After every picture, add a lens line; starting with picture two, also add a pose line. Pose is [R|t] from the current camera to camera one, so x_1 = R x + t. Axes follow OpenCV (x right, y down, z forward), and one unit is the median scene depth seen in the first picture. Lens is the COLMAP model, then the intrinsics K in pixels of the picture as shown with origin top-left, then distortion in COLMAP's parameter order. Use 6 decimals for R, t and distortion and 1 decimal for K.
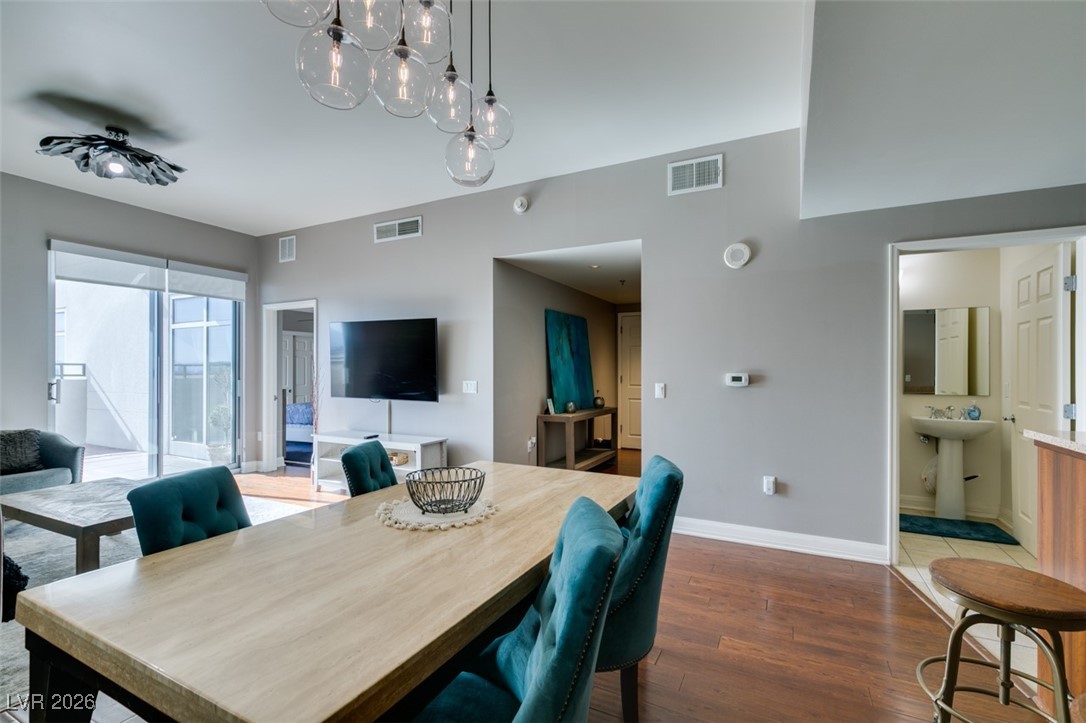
lens RADIAL K [[485.3, 0, 545.2], [0, 485.3, 366.6], [0, 0, 1]] dist [0.004837, -0.000701]
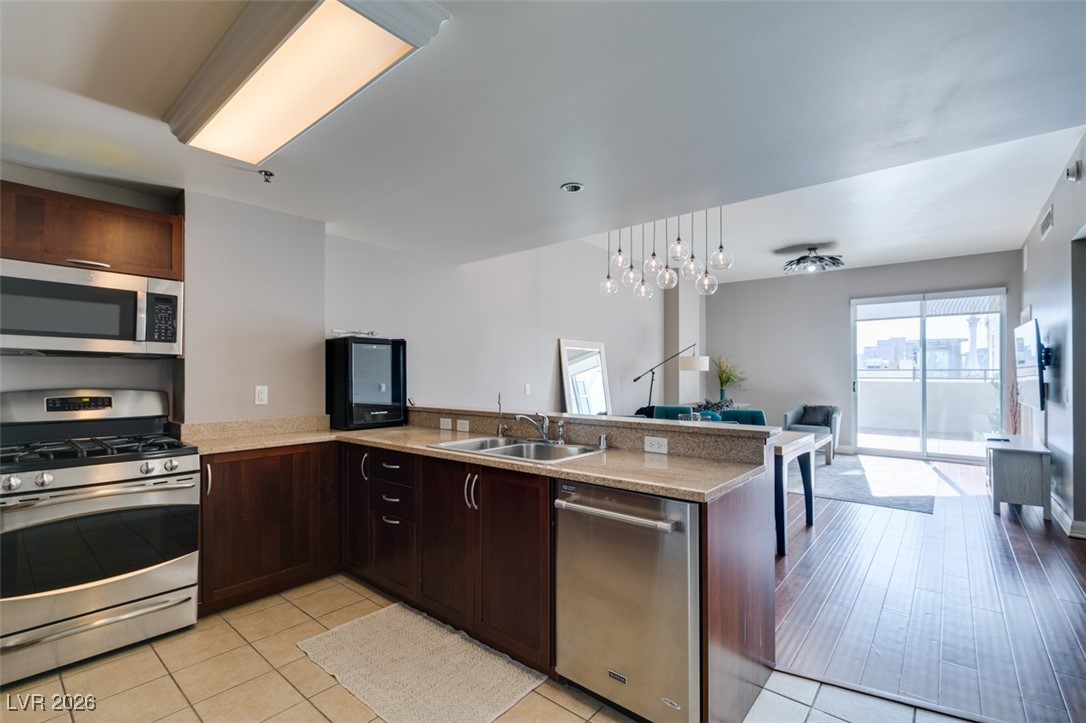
lens RADIAL K [[485.3, 0, 538.4], [0, 485.3, 367.3], [0, 0, 1]] dist [0.004837, -0.000701]
pose [[-0.232692, -0.012299, -0.972473, 0.813191], [0.003517, 0.999903, -0.013488, 0.000147], [0.972544, -0.006559, -0.232626, 0.264977]]
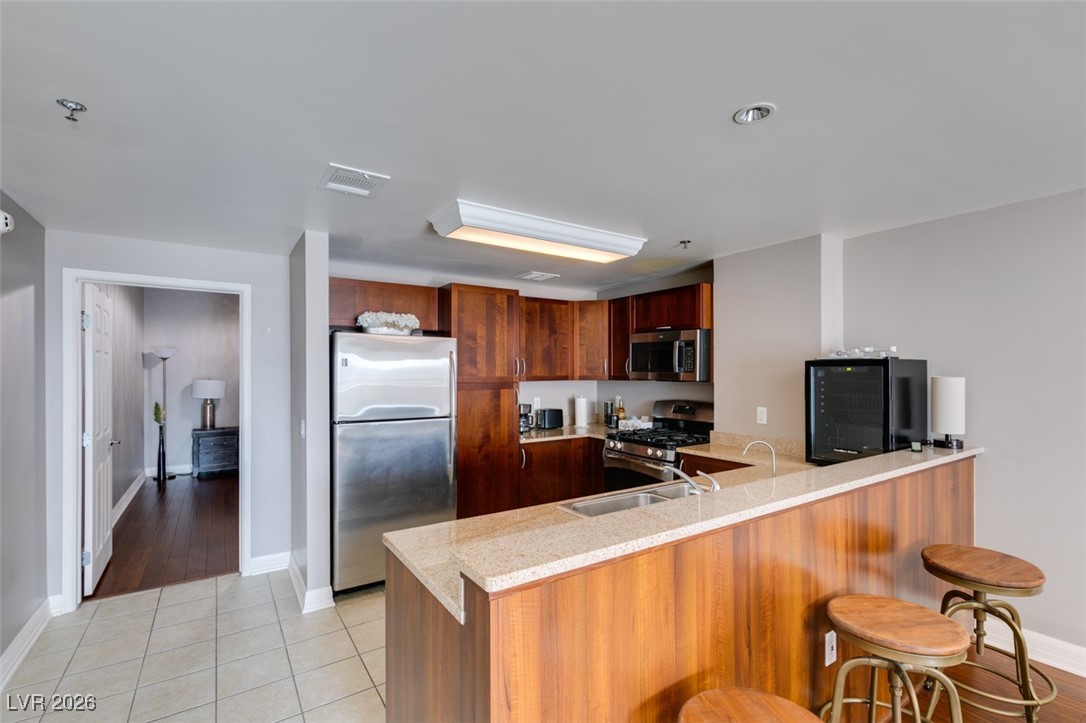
lens RADIAL K [[485.3, 0, 543.0], [0, 485.3, 371.5], [0, 0, 1]] dist [0.004837, -0.000701]
pose [[-0.869884, 0.001615, 0.493254, 0.251965], [0.000262, 0.999996, -0.002812, -0.033032], [-0.493257, -0.002317, -0.869881, 0.522577]]
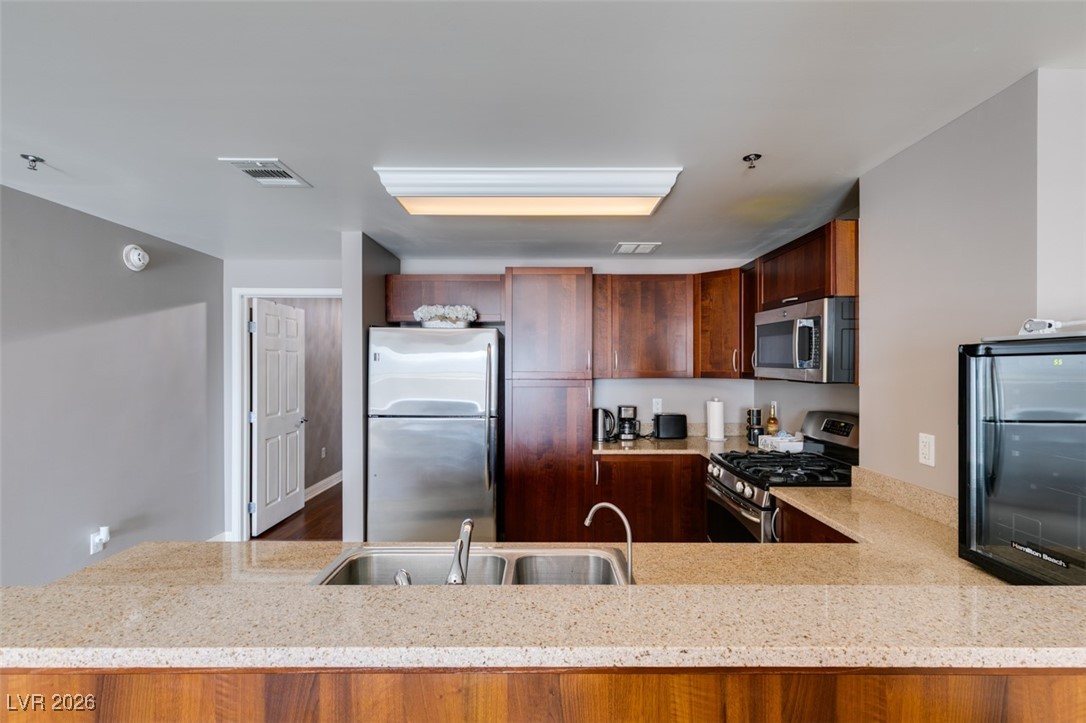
lens RADIAL K [[485.3, 0, 540.6], [0, 485.3, 368.2], [0, 0, 1]] dist [0.004837, -0.000701]
pose [[-0.445308, -0.004199, 0.895367, 0.127714], [-0.002957, 0.999990, 0.003219, -0.034620], [-0.895372, -0.001214, -0.445317, 0.211106]]
